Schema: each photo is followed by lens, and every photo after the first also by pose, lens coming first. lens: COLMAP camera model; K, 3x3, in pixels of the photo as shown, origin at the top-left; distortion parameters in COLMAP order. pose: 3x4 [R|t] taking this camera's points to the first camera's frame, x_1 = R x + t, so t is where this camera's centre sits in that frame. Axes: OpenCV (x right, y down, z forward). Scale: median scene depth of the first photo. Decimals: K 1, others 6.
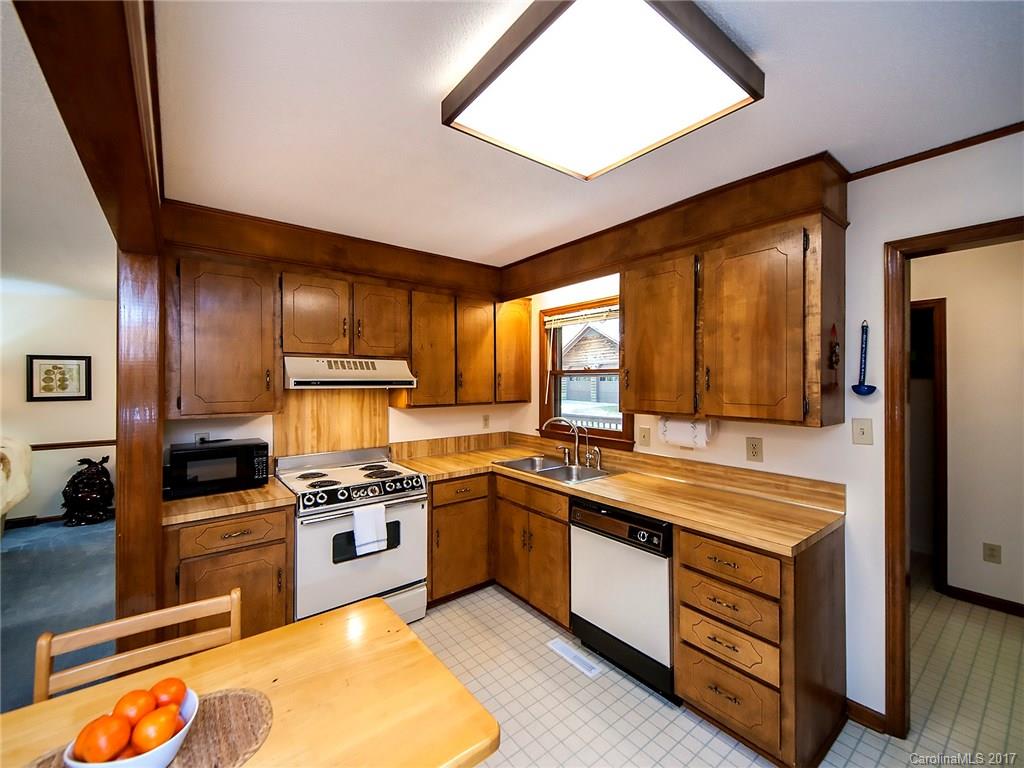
lens RADIAL K [[418.3, 0, 507.2], [0, 418.3, 377.2], [0, 0, 1]] dist [0.000062, -0.000778]
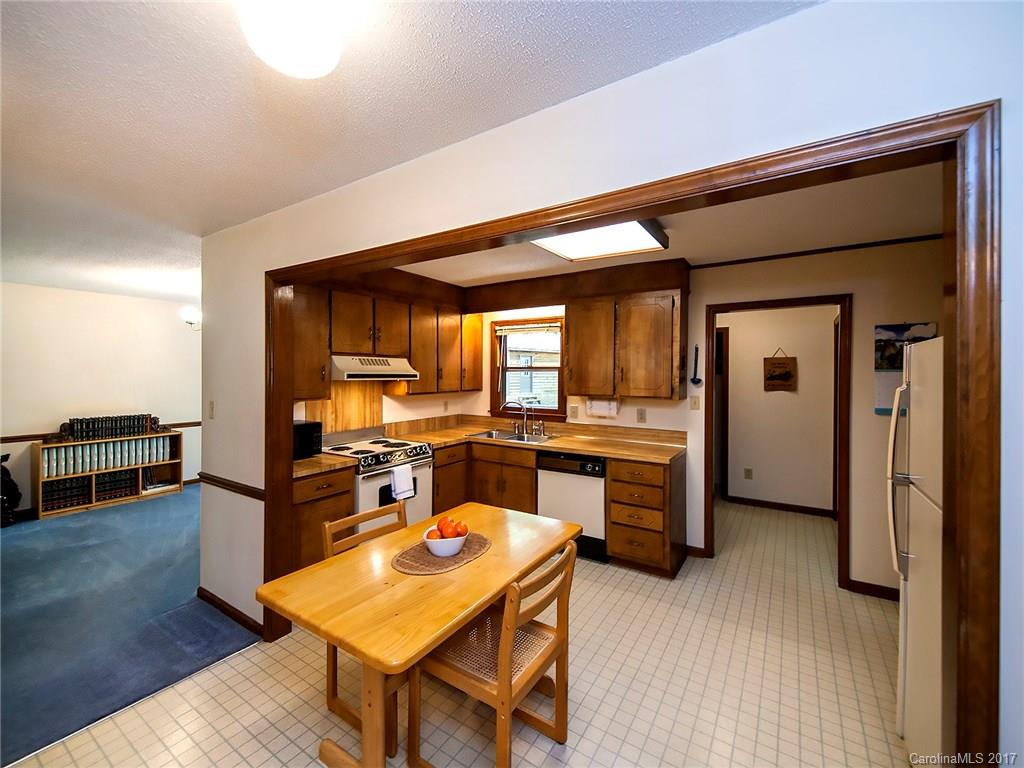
lens RADIAL K [[418.3, 0, 507.2], [0, 418.3, 377.2], [0, 0, 1]] dist [0.000062, -0.000778]
pose [[0.946372, 0.003353, 0.323063, -0.404233], [-0.009397, 0.999809, 0.017151, -0.008232], [-0.322943, -0.019267, 0.946222, -0.366700]]
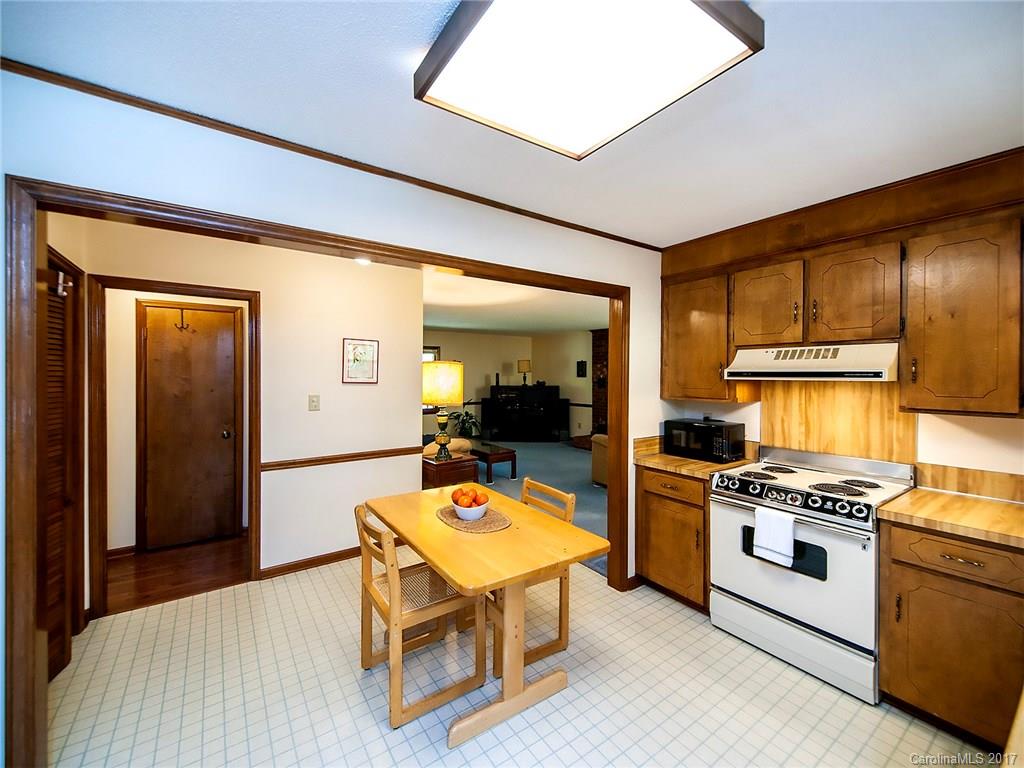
lens RADIAL K [[418.3, 0, 507.2], [0, 418.3, 377.2], [0, 0, 1]] dist [0.000062, -0.000778]
pose [[-0.061300, 0.009317, -0.998076, 0.545698], [0.006651, 0.999938, 0.008926, 0.007668], [0.998097, -0.006091, -0.061358, 0.435237]]
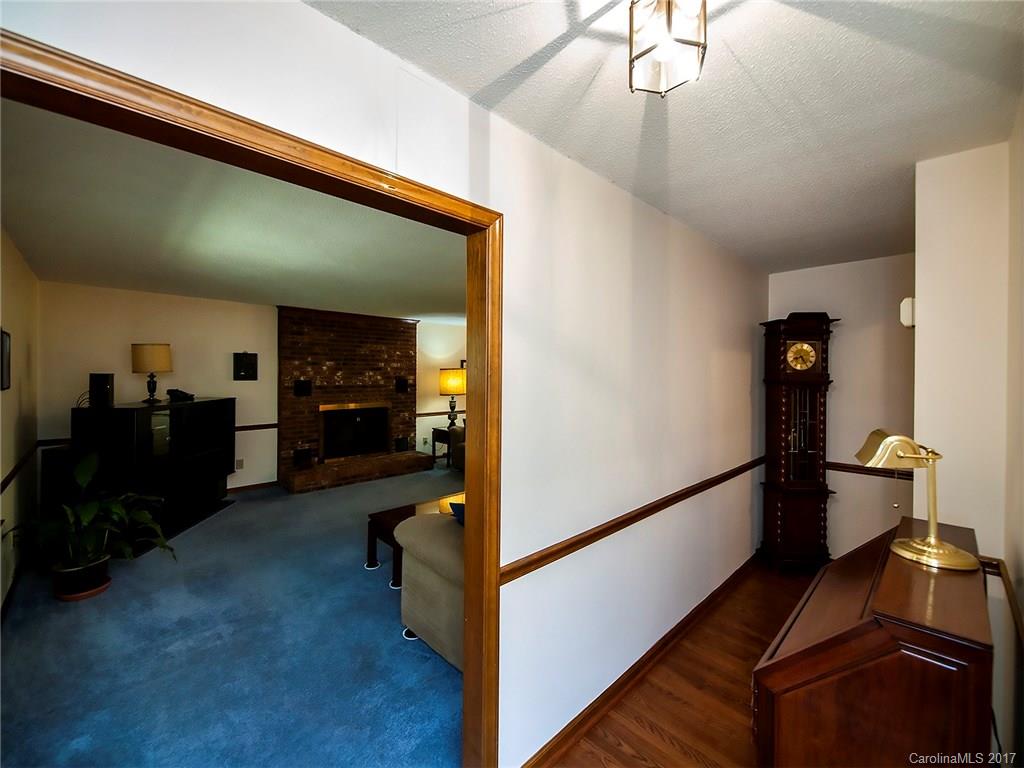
lens RADIAL K [[416.0, 0, 512.7], [0, 416.0, 378.4], [0, 0, 1]] dist [0.000140, -0.000179]
pose [[0.994547, 0.005348, 0.104148, -1.904715], [-0.007231, 0.999817, 0.017710, -0.012088], [-0.104034, -0.018367, 0.994404, -1.316708]]
